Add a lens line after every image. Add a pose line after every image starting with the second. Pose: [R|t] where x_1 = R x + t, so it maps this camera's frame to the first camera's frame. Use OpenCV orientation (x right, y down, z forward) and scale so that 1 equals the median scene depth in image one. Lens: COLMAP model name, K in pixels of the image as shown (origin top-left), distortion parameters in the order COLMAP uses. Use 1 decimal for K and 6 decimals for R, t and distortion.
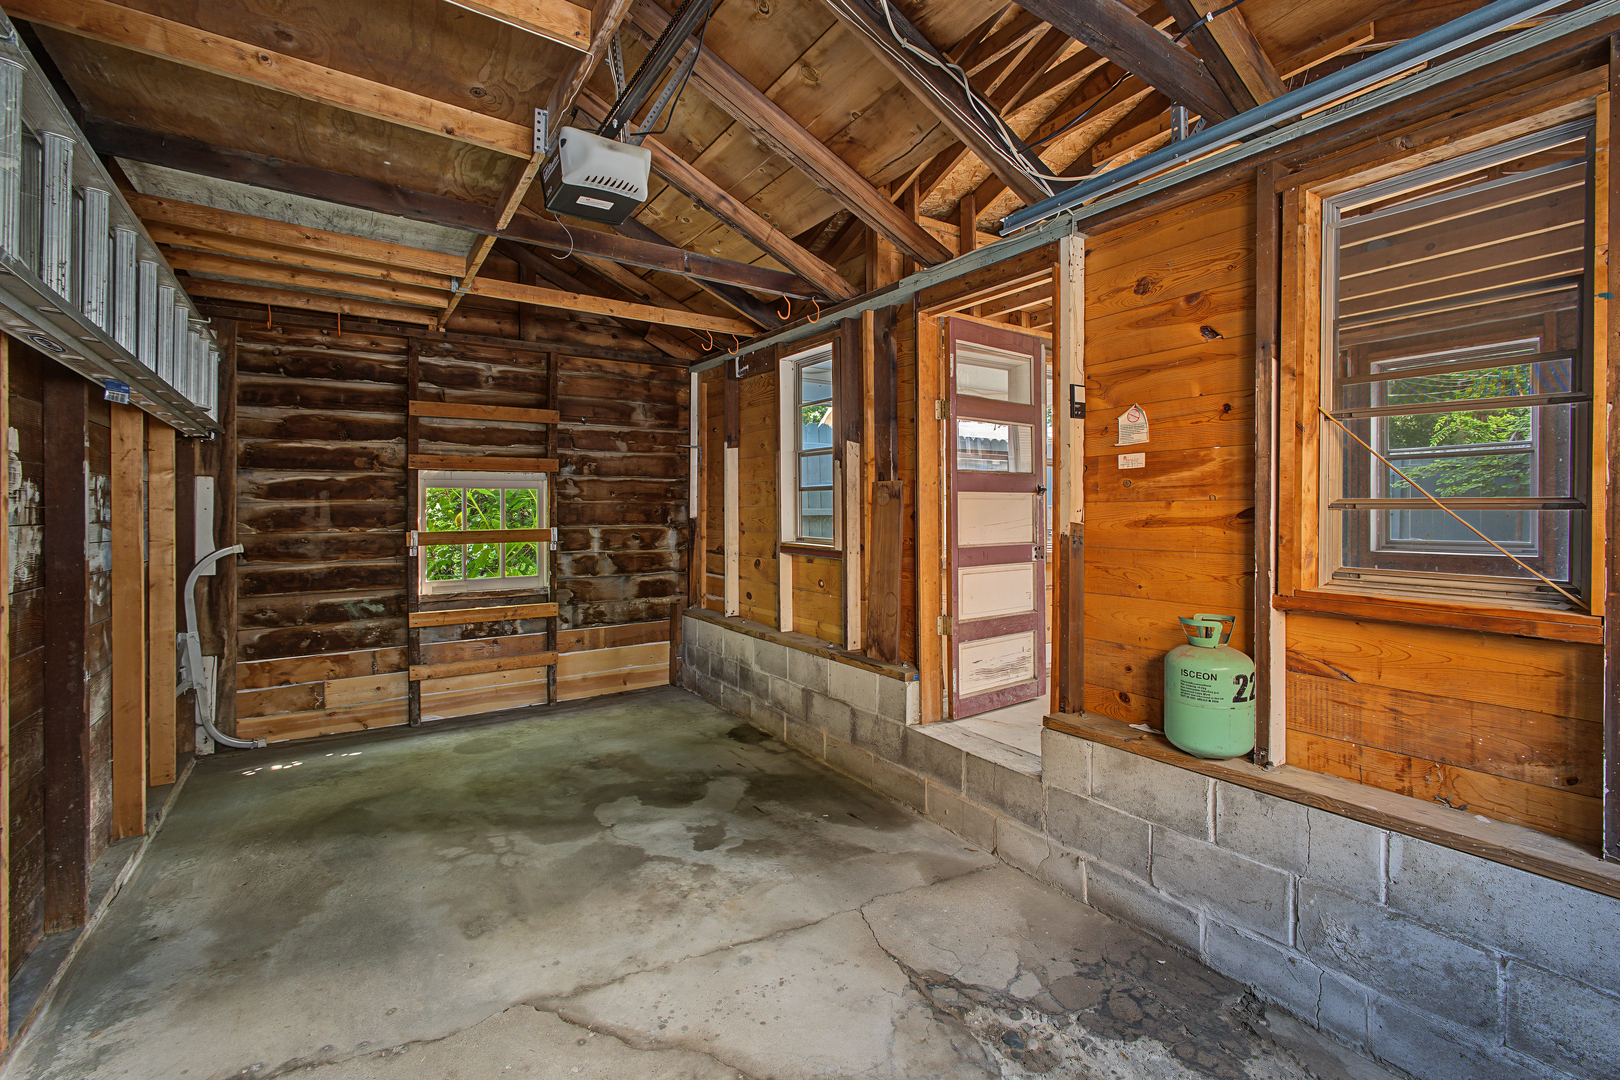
lens RADIAL K [[717.9, 0, 811.6], [0, 717.9, 508.2], [0, 0, 1]] dist [-0.000481, 0.000128]
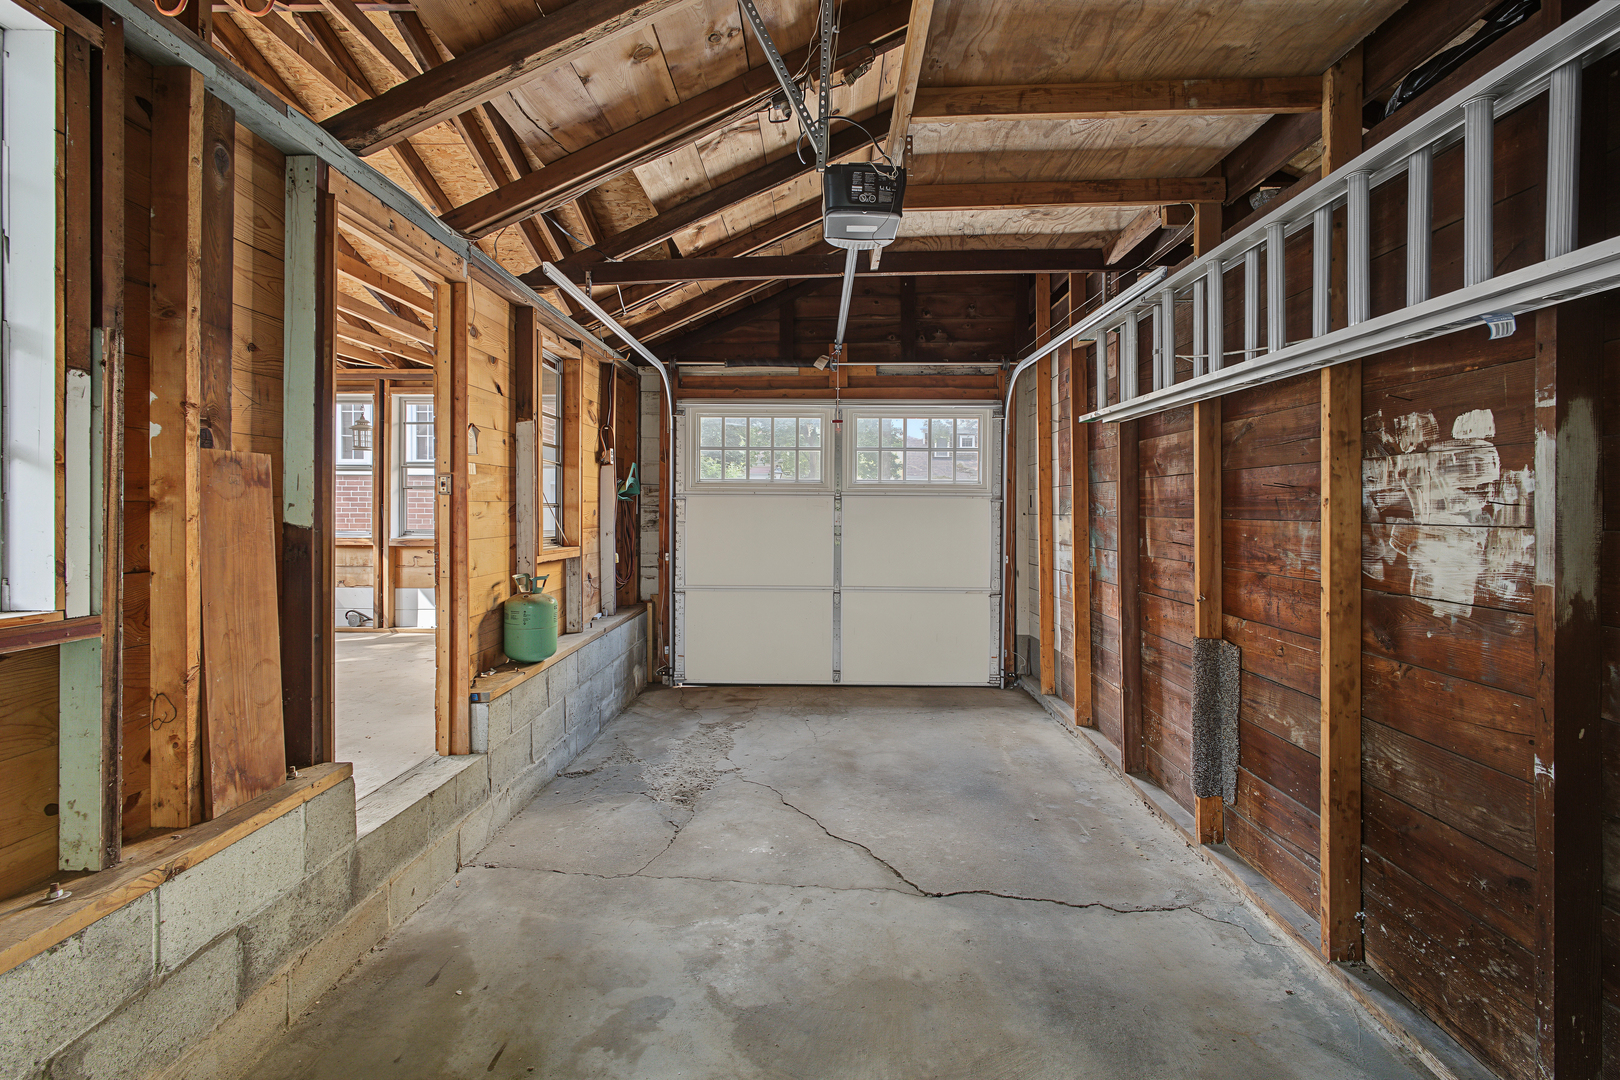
lens RADIAL K [[707.4, 0, 784.8], [0, 707.4, 507.9], [0, 0, 1]] dist [-0.000066, 0.000031]
pose [[-0.800104, -0.004557, 0.599844, -0.613502], [-0.004641, 0.999988, 0.001406, -0.002285], [-0.599843, -0.001659, -0.800116, 1.392504]]
